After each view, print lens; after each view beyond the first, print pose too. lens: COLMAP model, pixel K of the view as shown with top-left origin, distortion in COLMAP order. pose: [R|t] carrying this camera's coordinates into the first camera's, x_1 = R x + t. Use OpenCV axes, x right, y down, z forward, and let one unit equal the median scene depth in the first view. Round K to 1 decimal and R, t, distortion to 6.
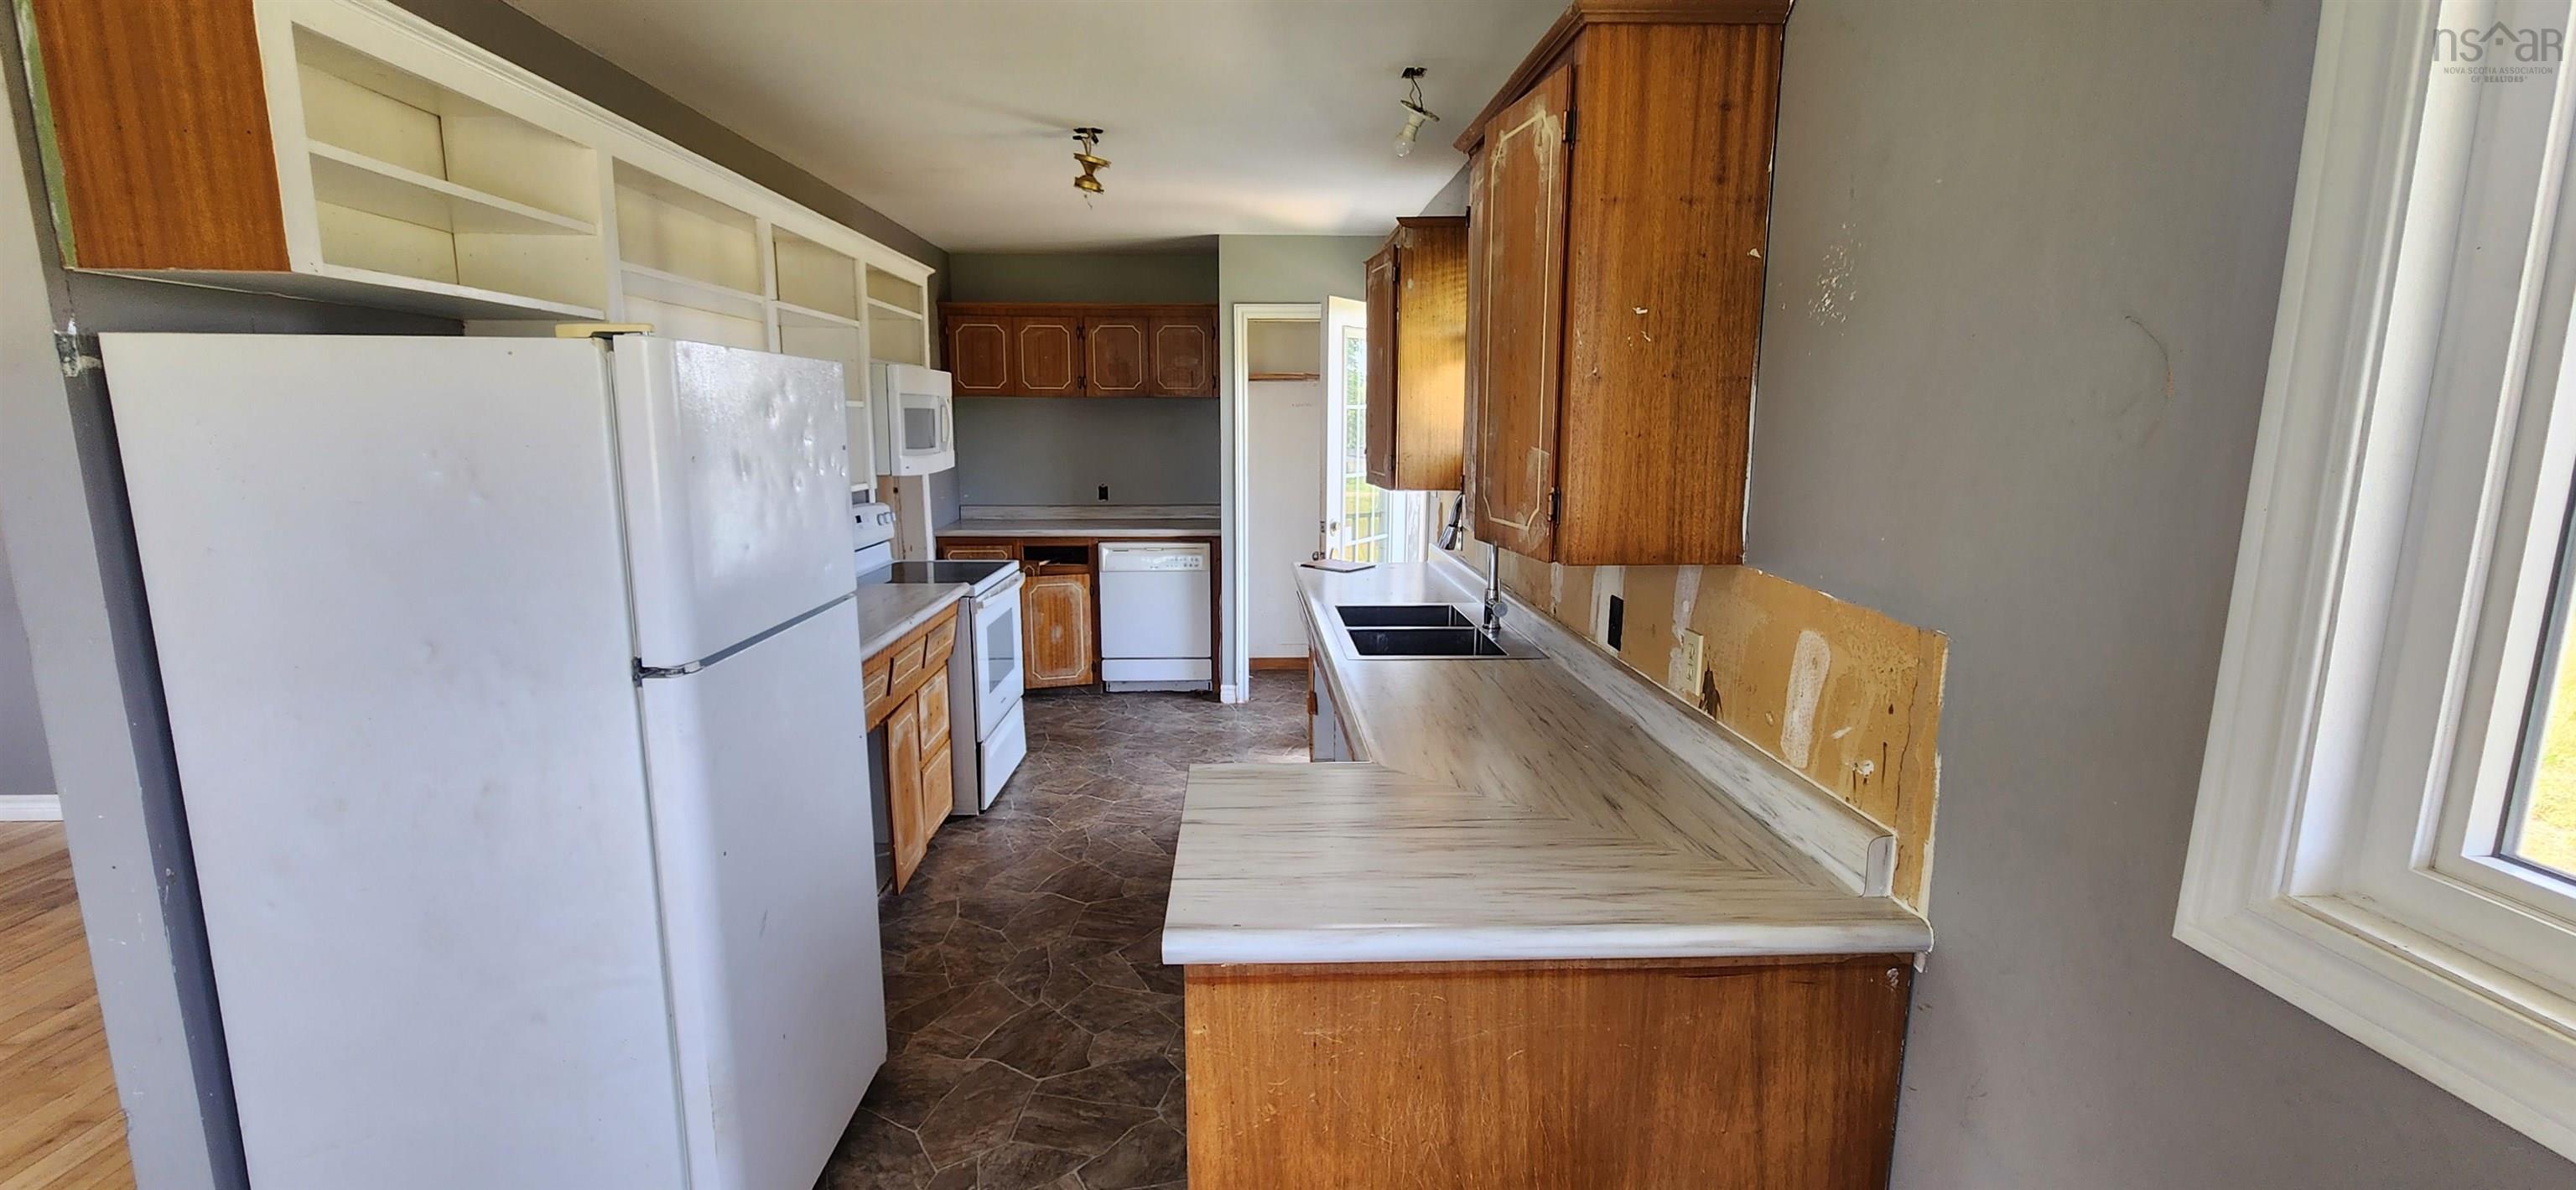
lens RADIAL K [[1116.6, 0, 1288.0], [0, 1116.6, 595.0], [0, 0, 1]] dist [-0.002261, 0.000172]
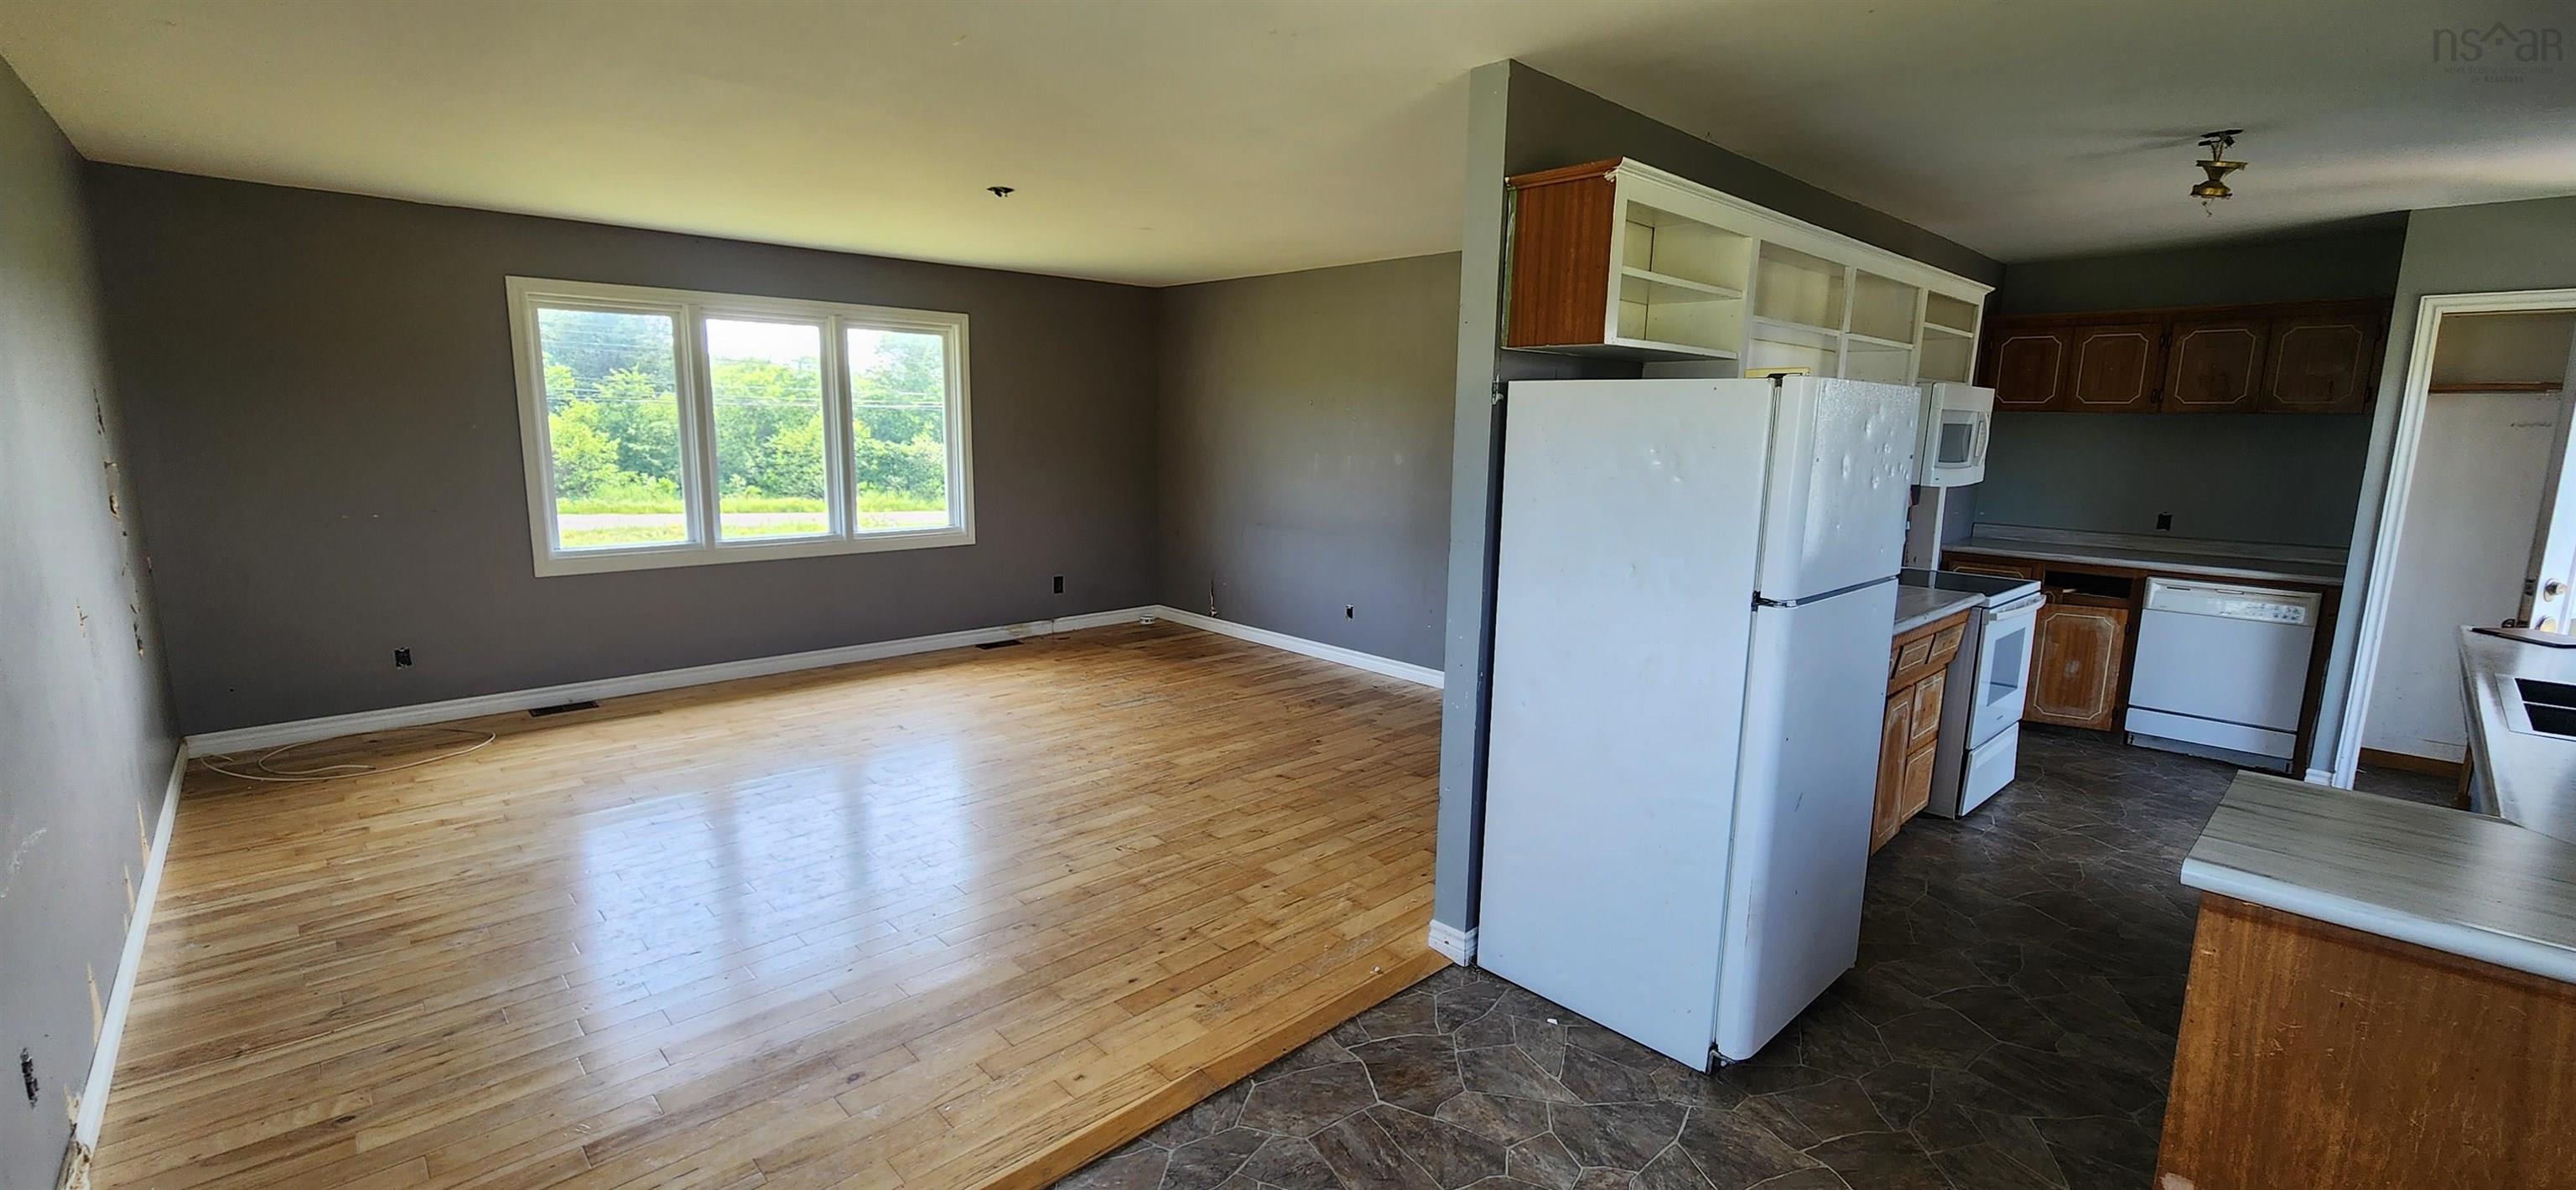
lens RADIAL K [[1041.9, 0, 1288.0], [0, 1041.9, 595.0], [0, 0, 1]] dist [0.014510, -0.008121]
pose [[0.652674, 0.133545, -0.745777, 0.014975], [-0.134192, 0.989156, 0.059687, 0.018543], [0.745660, 0.061122, 0.663517, -0.118264]]
